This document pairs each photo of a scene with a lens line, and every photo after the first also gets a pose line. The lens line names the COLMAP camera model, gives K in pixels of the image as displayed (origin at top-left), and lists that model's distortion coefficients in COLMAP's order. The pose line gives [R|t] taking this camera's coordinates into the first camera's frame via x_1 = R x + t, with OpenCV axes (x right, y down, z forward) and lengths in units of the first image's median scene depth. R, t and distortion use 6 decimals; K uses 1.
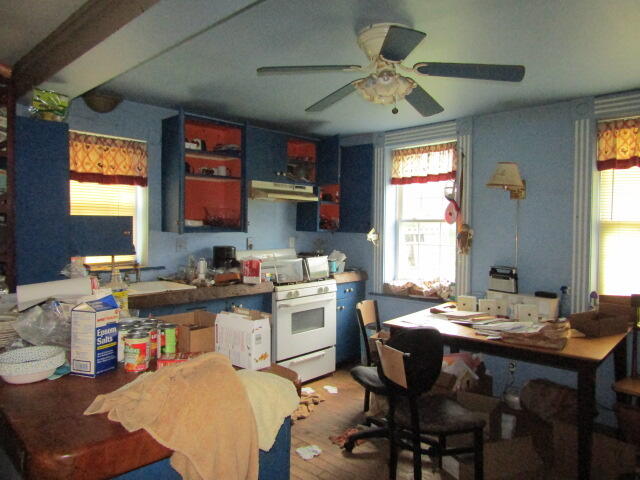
lens RADIAL K [[470.3, 0, 320.0], [0, 470.3, 240.0], [0, 0, 1]] dist [0.001948, -0.001995]
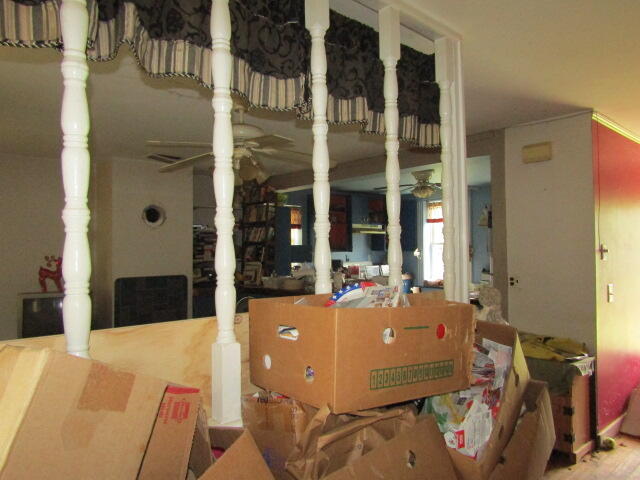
lens RADIAL K [[470.3, 0, 320.0], [0, 470.3, 240.0], [0, 0, 1]] dist [0.001948, -0.001995]
pose [[0.996553, -0.020771, -0.080321, -0.106719], [0.016569, 0.998476, -0.052634, 0.030078], [0.081292, 0.051122, 0.995378, -0.771988]]
